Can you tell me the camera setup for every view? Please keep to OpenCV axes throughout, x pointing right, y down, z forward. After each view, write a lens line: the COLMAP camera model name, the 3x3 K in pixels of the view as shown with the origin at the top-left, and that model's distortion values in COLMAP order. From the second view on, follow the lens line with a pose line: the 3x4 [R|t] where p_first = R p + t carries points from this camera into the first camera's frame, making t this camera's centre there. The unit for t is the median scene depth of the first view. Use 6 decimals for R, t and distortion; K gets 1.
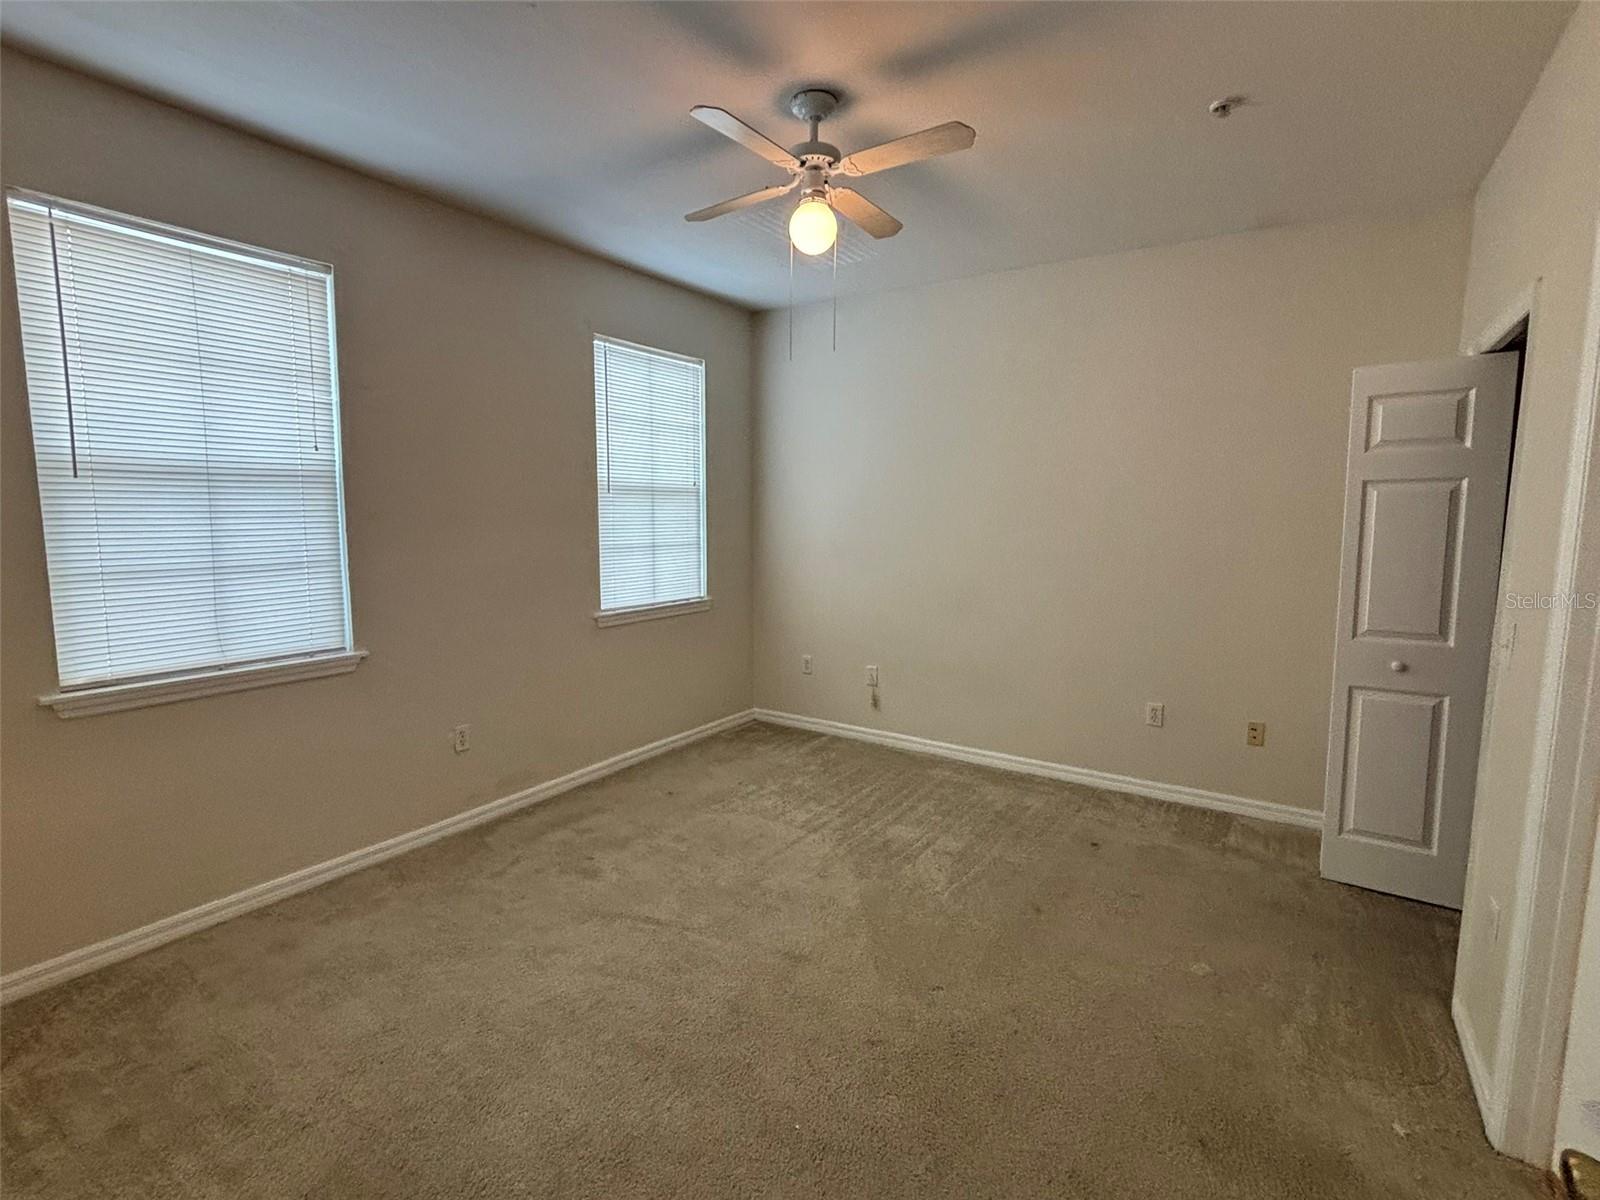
lens RADIAL K [[765.3, 0, 797.1], [0, 765.3, 596.6], [0, 0, 1]] dist [-0.025794, 0.006865]
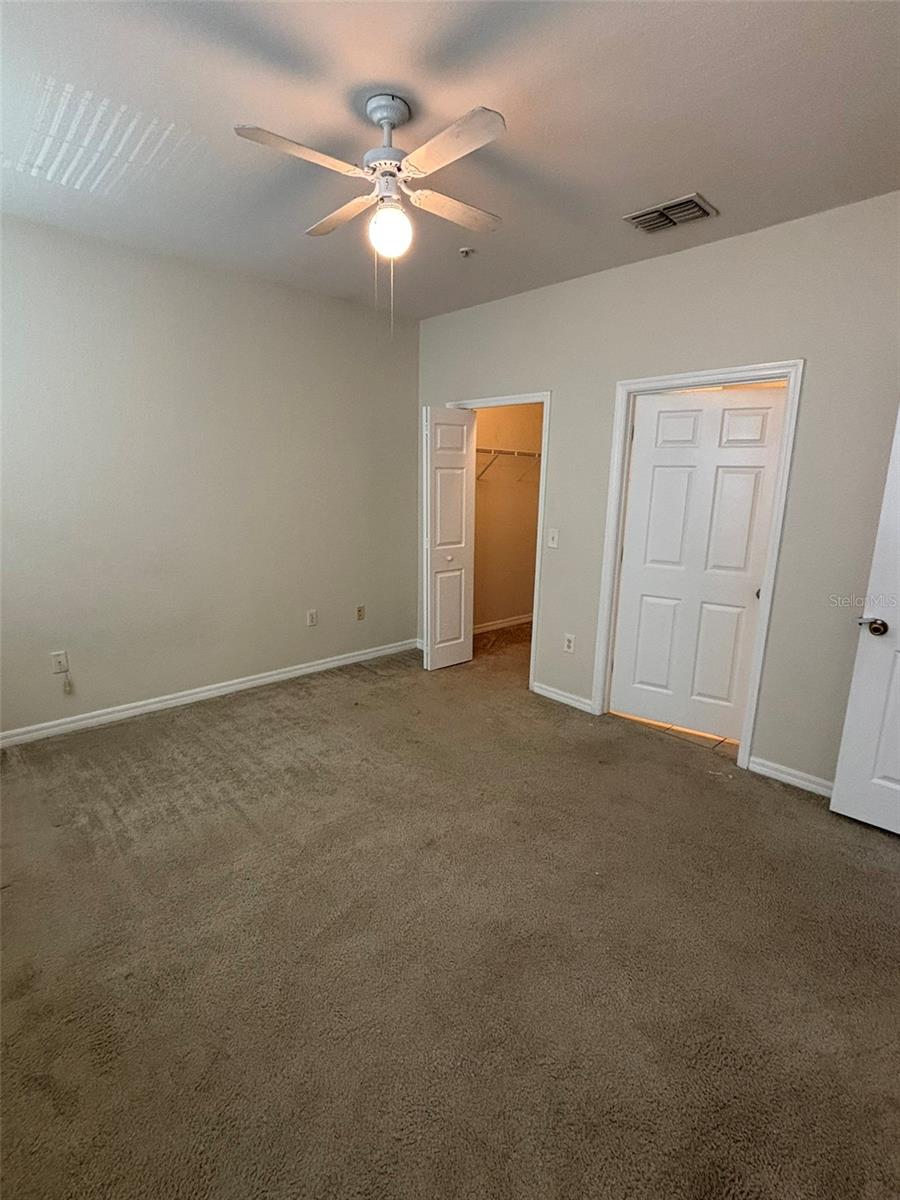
lens RADIAL K [[574.0, 0, 450.0], [0, 574.0, 600.0], [0, 0, 1]] dist [-0.025794, 0.006865]
pose [[0.193417, -0.201872, 0.960124, -0.697017], [0.088509, 0.978203, 0.187843, -0.086753], [-0.977116, 0.048648, 0.207069, 0.613993]]
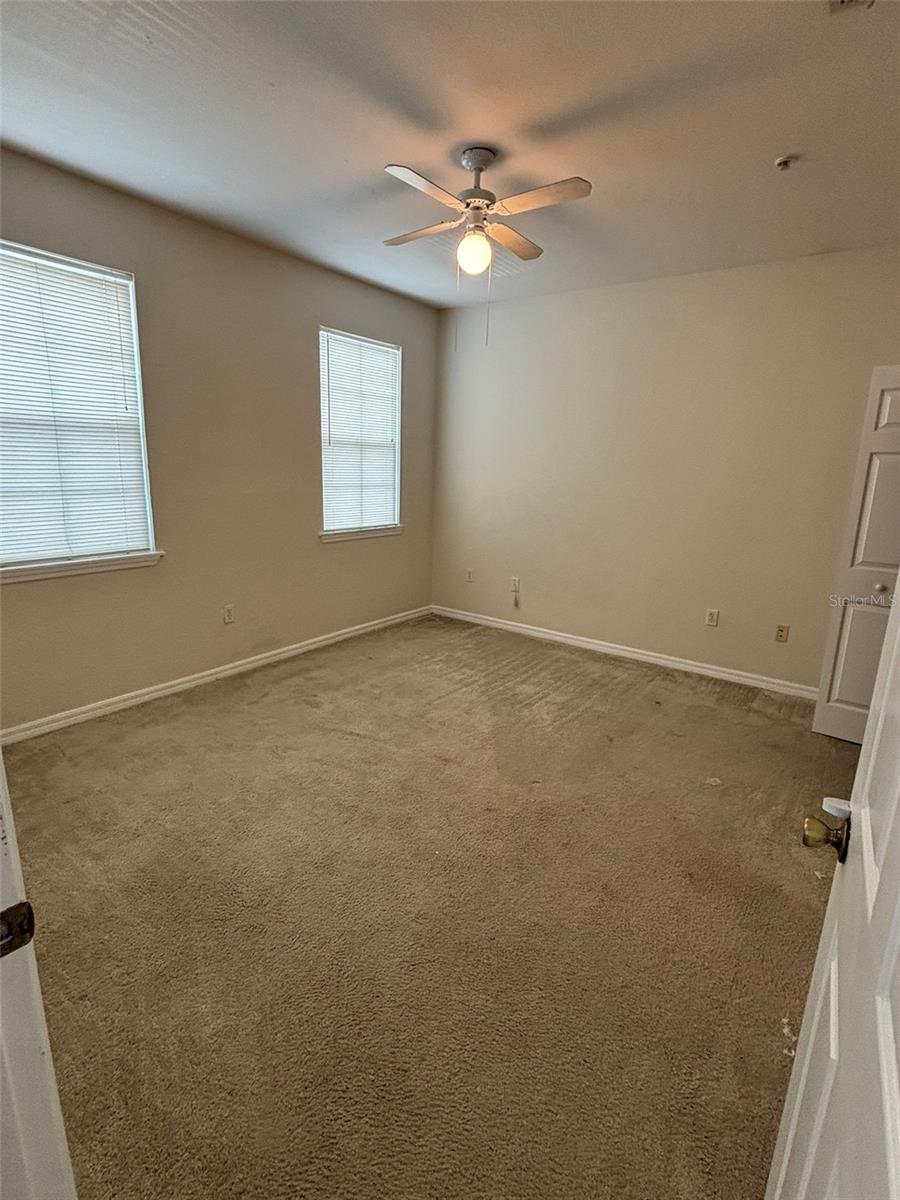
lens RADIAL K [[574.0, 0, 450.0], [0, 574.0, 600.0], [0, 0, 1]] dist [-0.025794, 0.006865]
pose [[0.998553, 0.037914, -0.038133, 0.030878], [-0.032960, 0.991850, 0.123076, 0.010626], [0.042489, -0.121641, 0.991664, -0.080599]]
